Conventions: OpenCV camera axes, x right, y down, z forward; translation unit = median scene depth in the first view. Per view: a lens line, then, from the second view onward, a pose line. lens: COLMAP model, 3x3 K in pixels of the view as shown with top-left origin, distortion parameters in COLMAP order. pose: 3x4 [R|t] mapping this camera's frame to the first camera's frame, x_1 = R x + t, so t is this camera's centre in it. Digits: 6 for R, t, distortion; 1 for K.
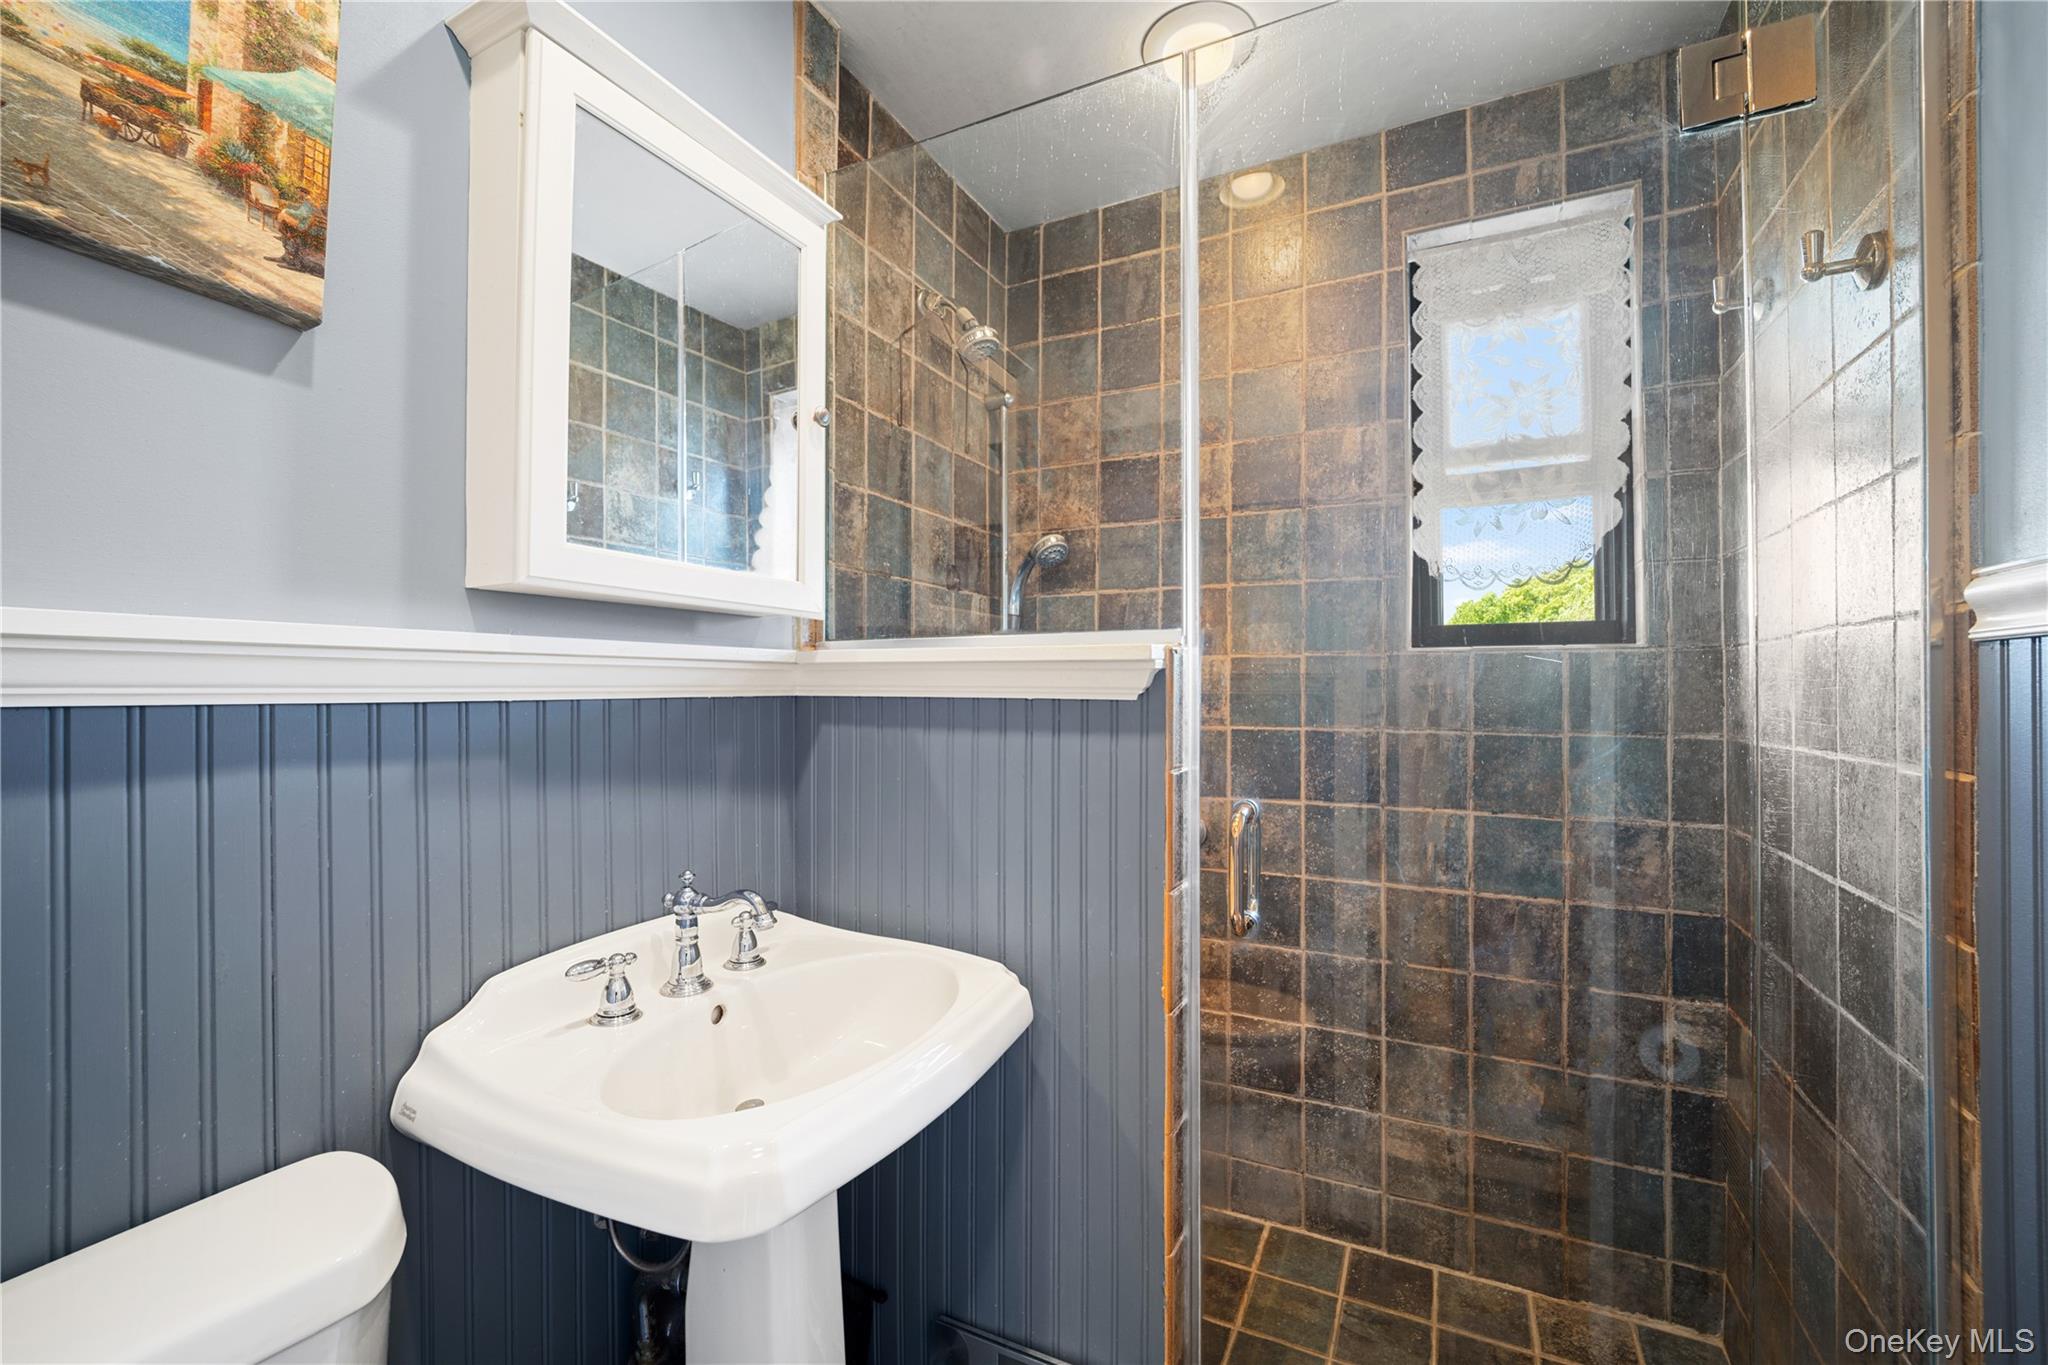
lens RADIAL K [[859.0, 0, 1024.0], [0, 859.0, 682.5], [0, 0, 1]] dist [-0.012016, -0.000368]
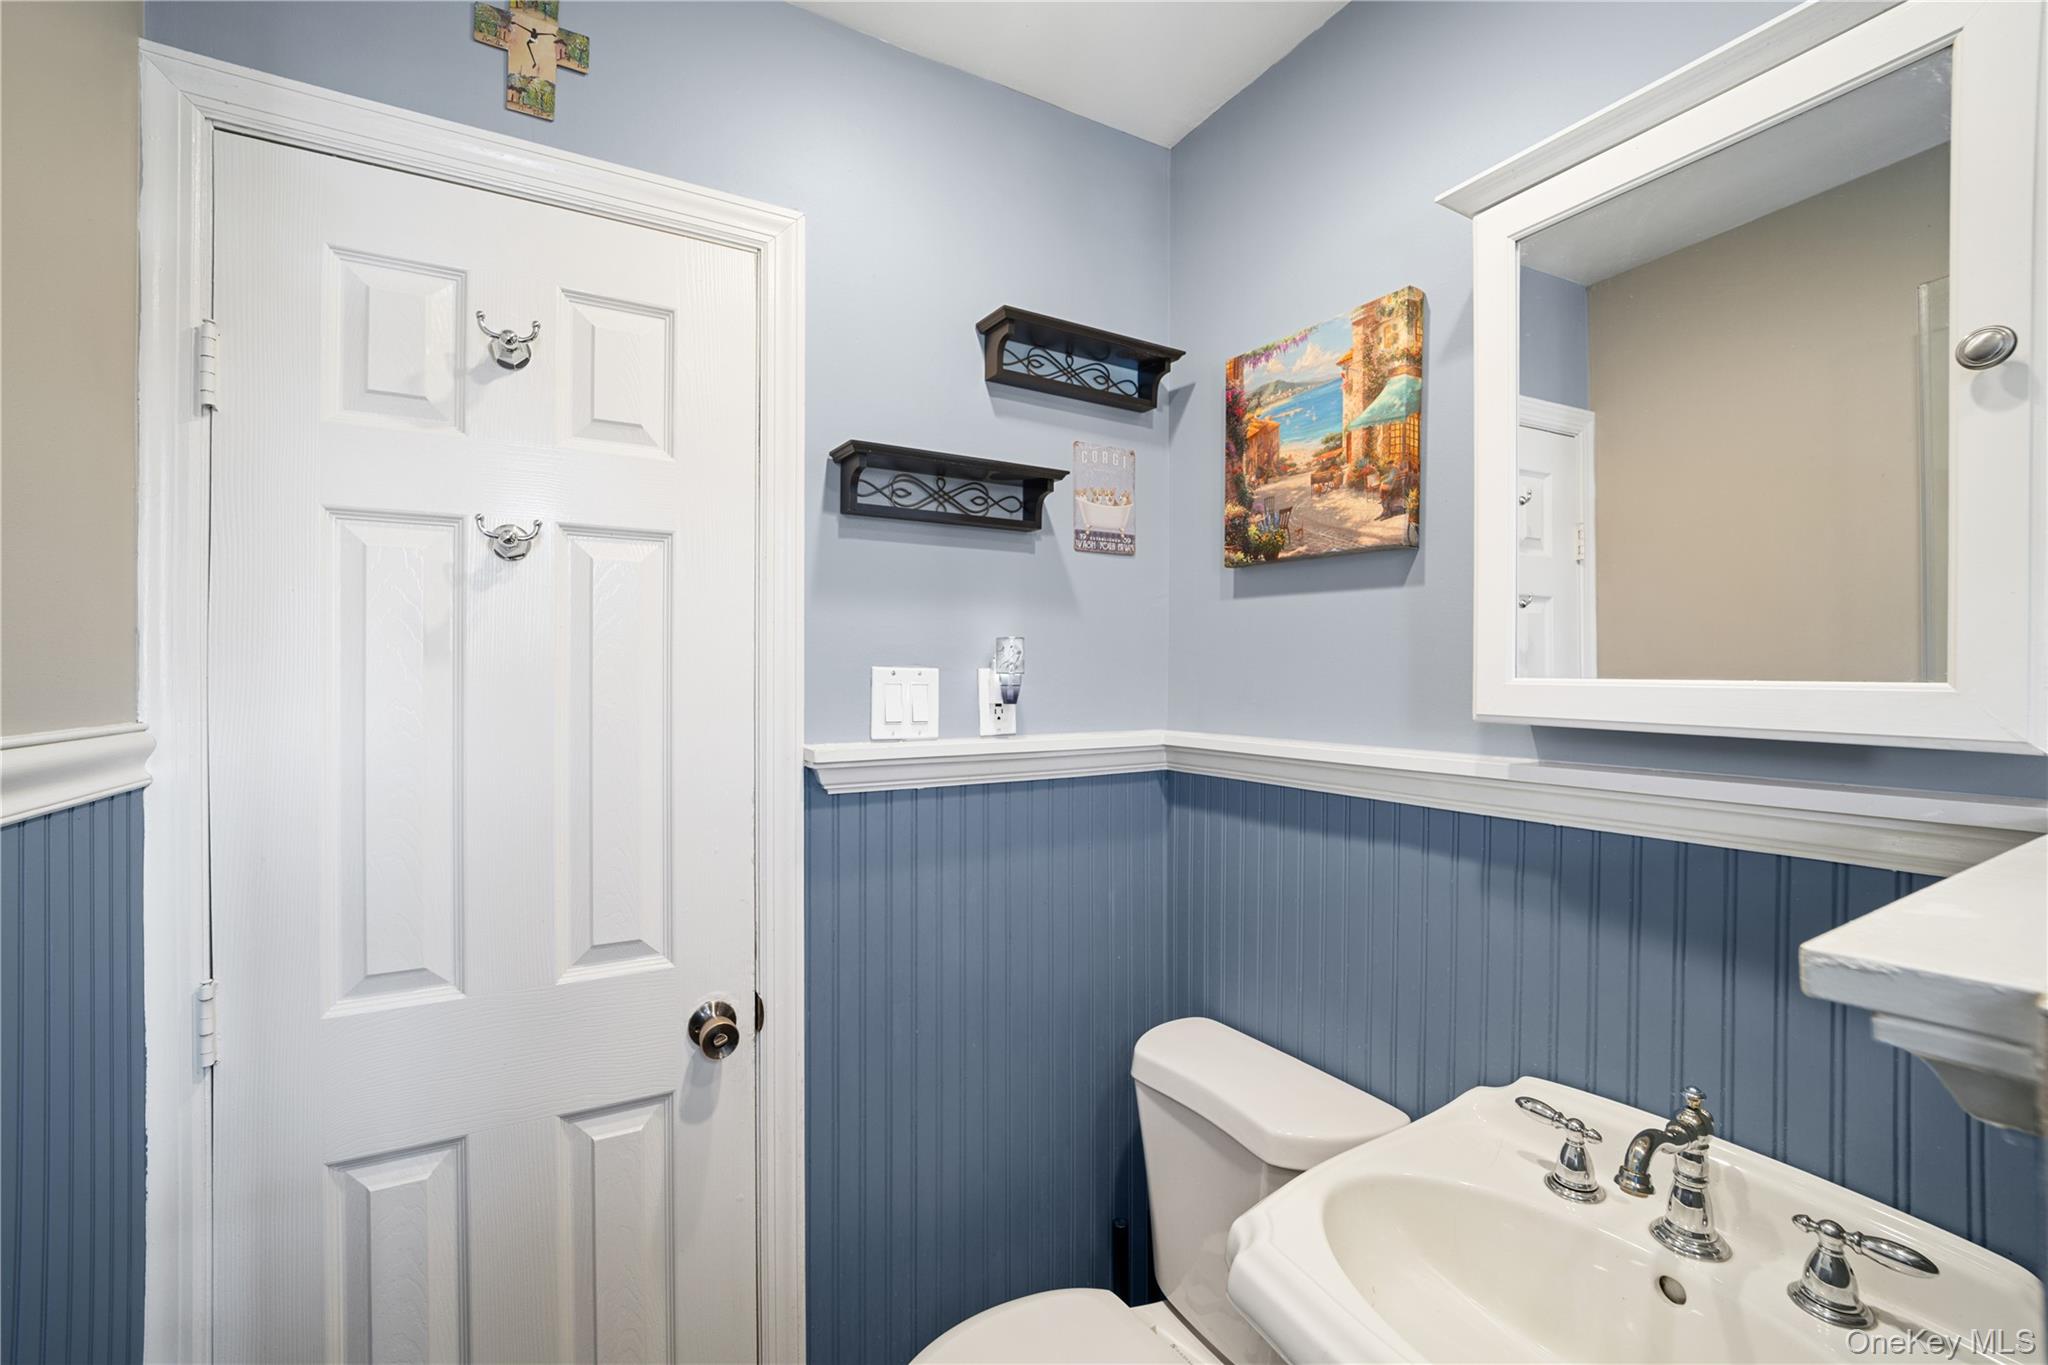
lens RADIAL K [[859.0, 0, 1024.0], [0, 859.0, 682.5], [0, 0, 1]] dist [-0.012016, -0.000368]
pose [[-0.564359, -0.002941, -0.825524, 0.784721], [0.005163, 0.999962, -0.007092, -0.187140], [0.825513, -0.008265, -0.564322, 1.345768]]
